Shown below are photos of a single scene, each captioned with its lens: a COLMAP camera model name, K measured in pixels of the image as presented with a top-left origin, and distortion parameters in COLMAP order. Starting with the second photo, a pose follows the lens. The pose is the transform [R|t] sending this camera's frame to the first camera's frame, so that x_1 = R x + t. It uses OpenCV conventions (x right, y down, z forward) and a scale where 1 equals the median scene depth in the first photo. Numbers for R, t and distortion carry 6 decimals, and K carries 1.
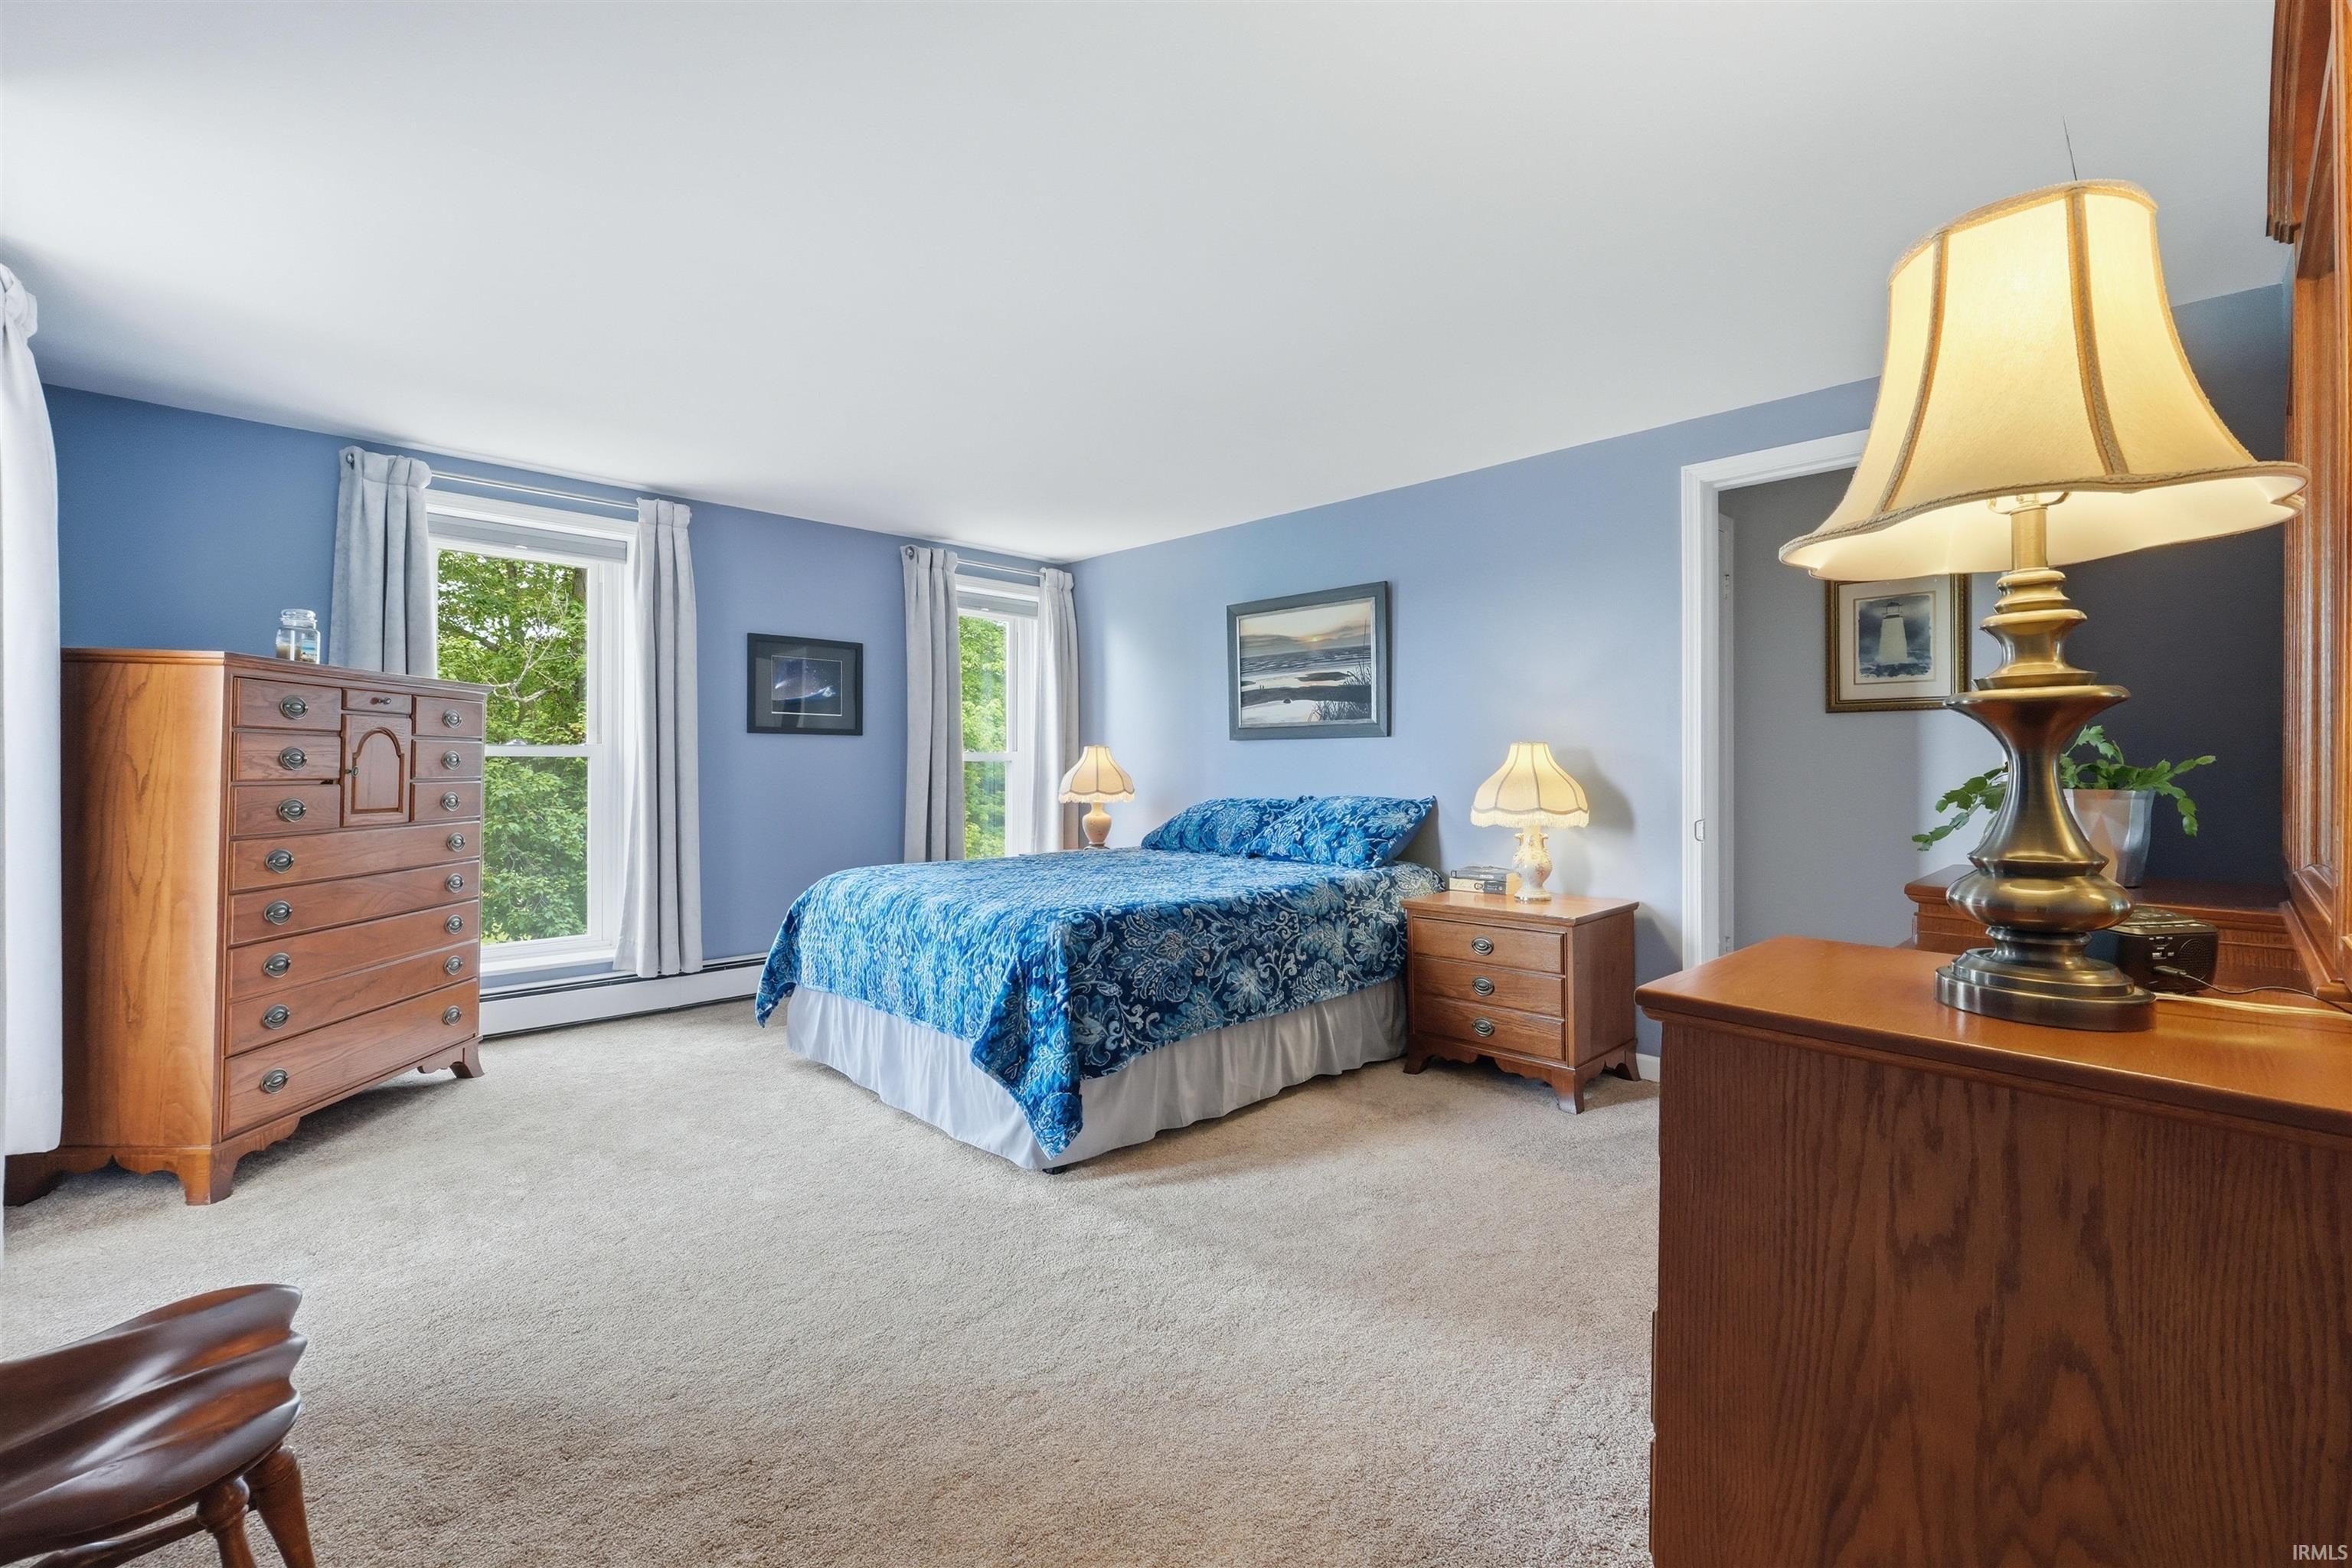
lens RADIAL K [[1006.5, 0, 1176.2], [0, 1006.5, 759.9], [0, 0, 1]] dist [-0.002597, 0.000220]
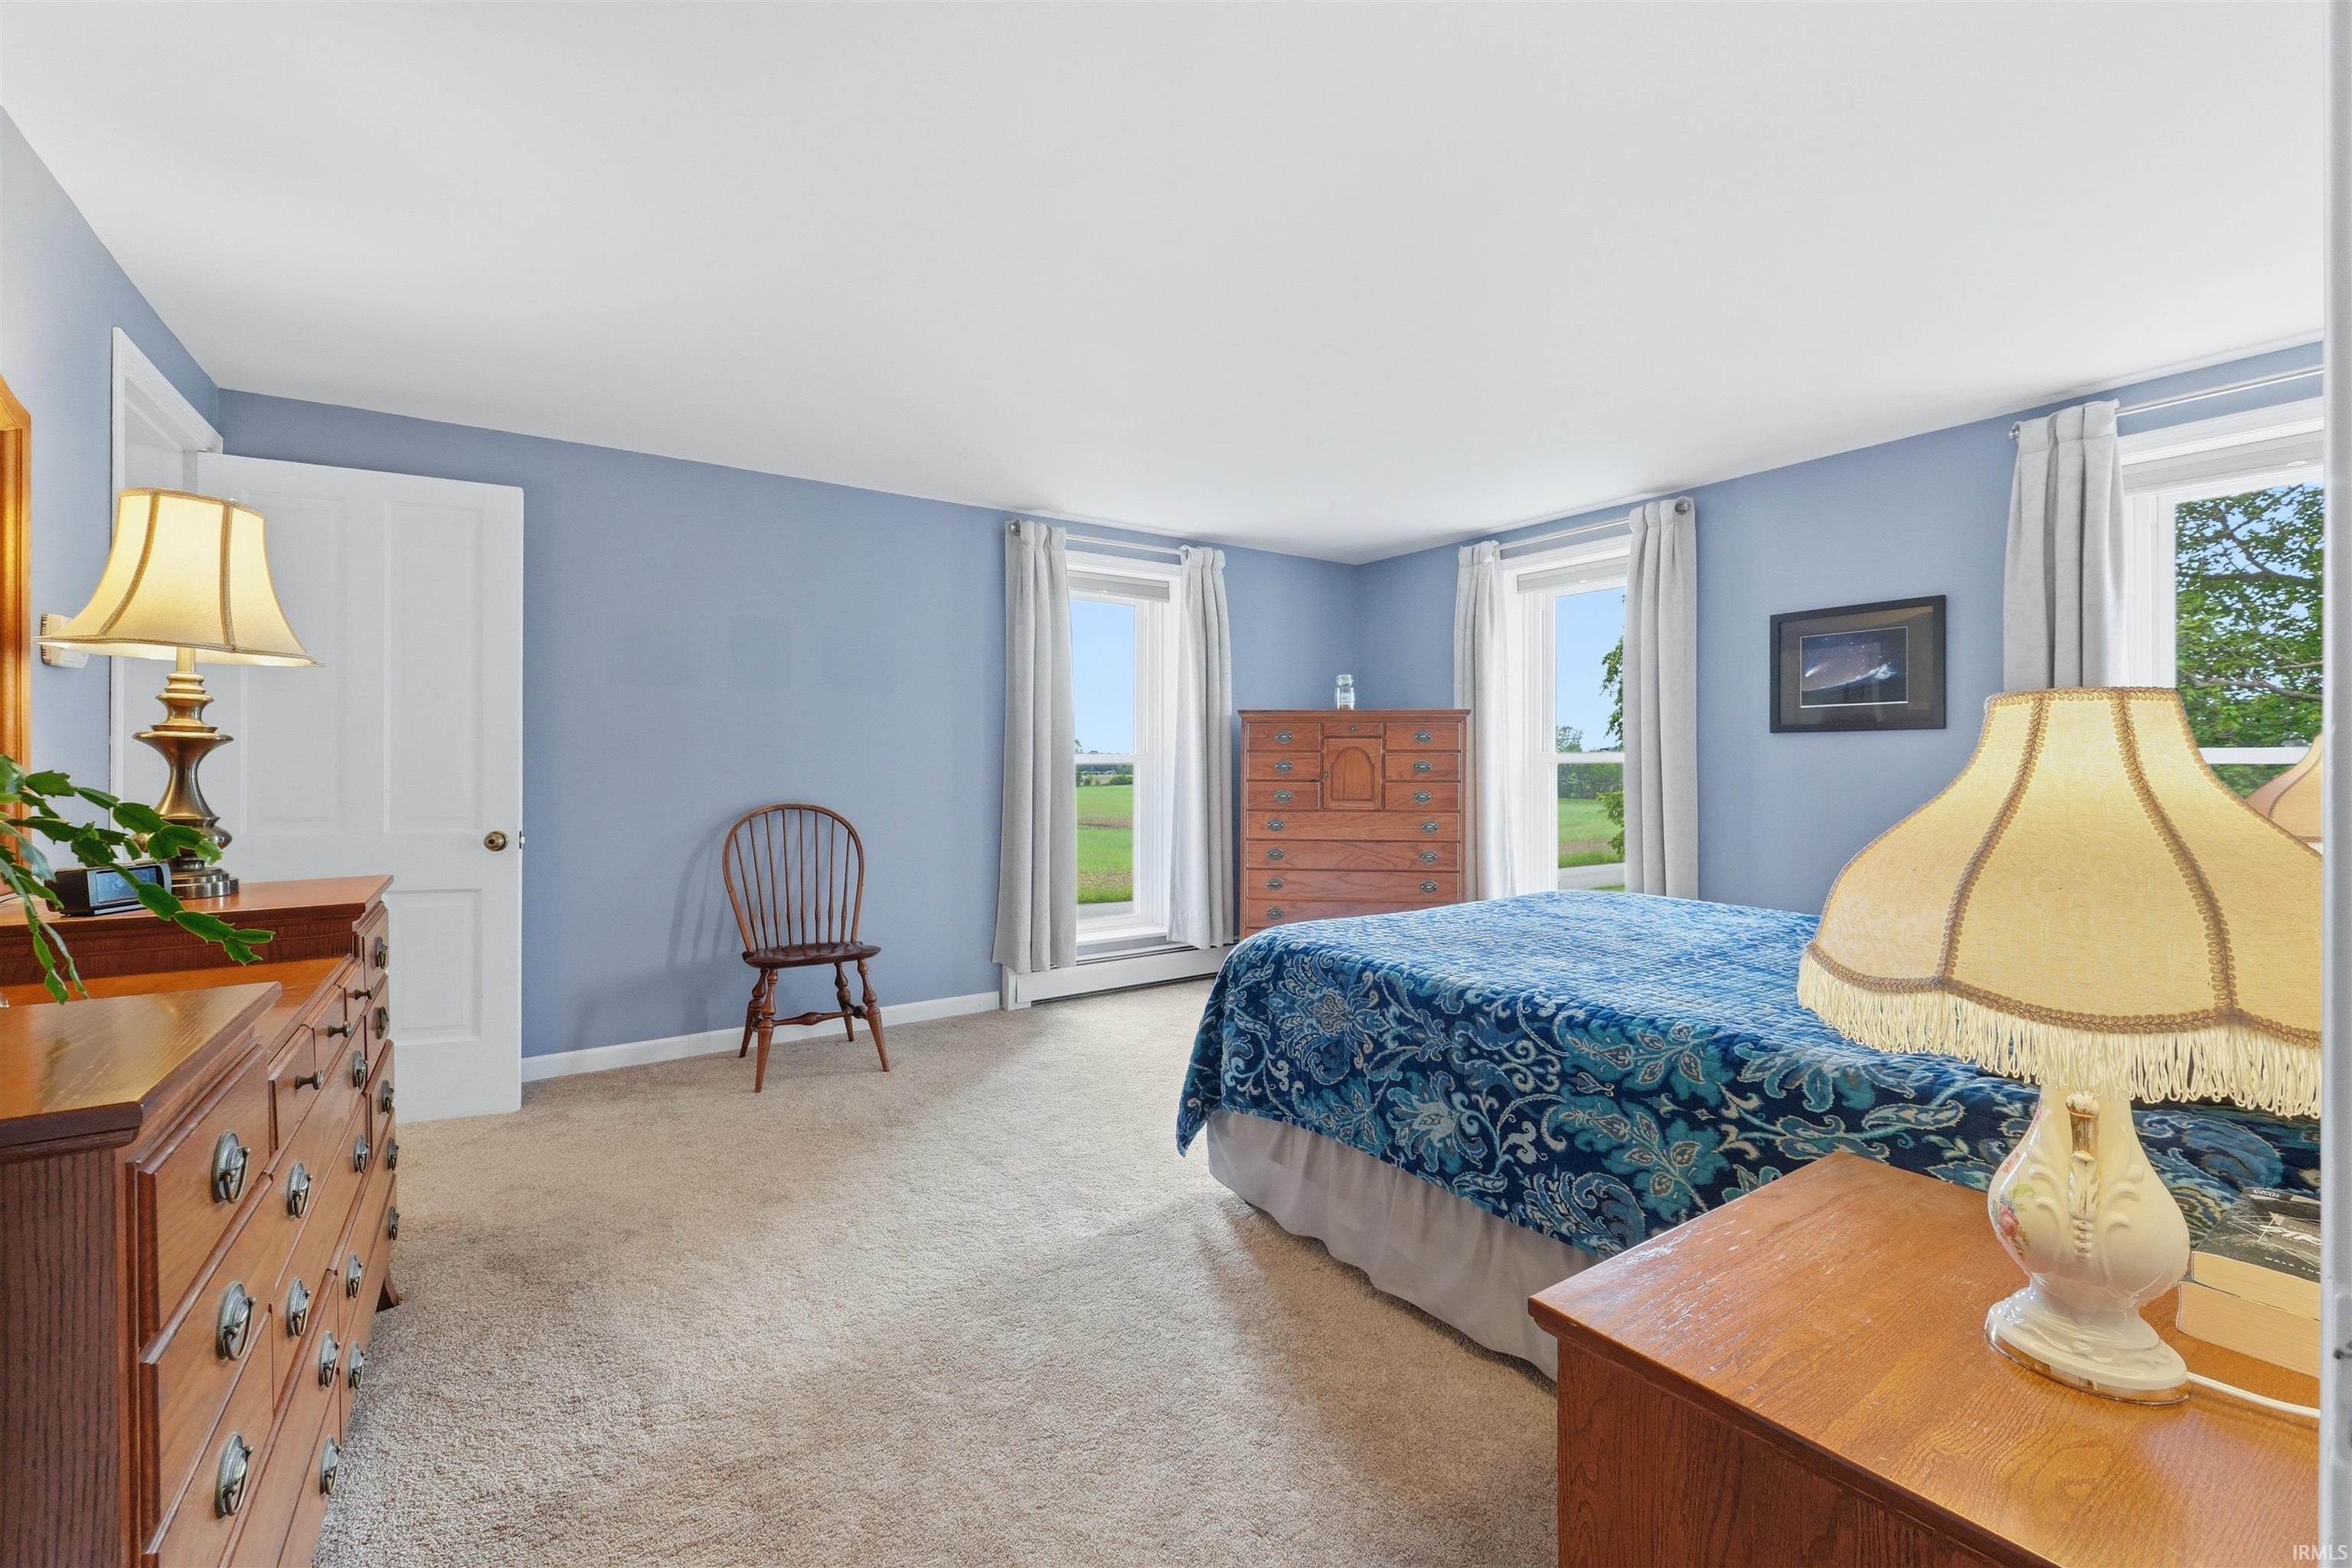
lens RADIAL K [[1006.5, 0, 1176.2], [0, 1006.5, 759.9], [0, 0, 1]] dist [-0.002597, 0.000220]
pose [[-0.191452, -0.007163, -0.981476, 0.697515], [0.005442, 0.999950, -0.008359, 0.000097], [0.981487, -0.006942, -0.191403, 0.934740]]
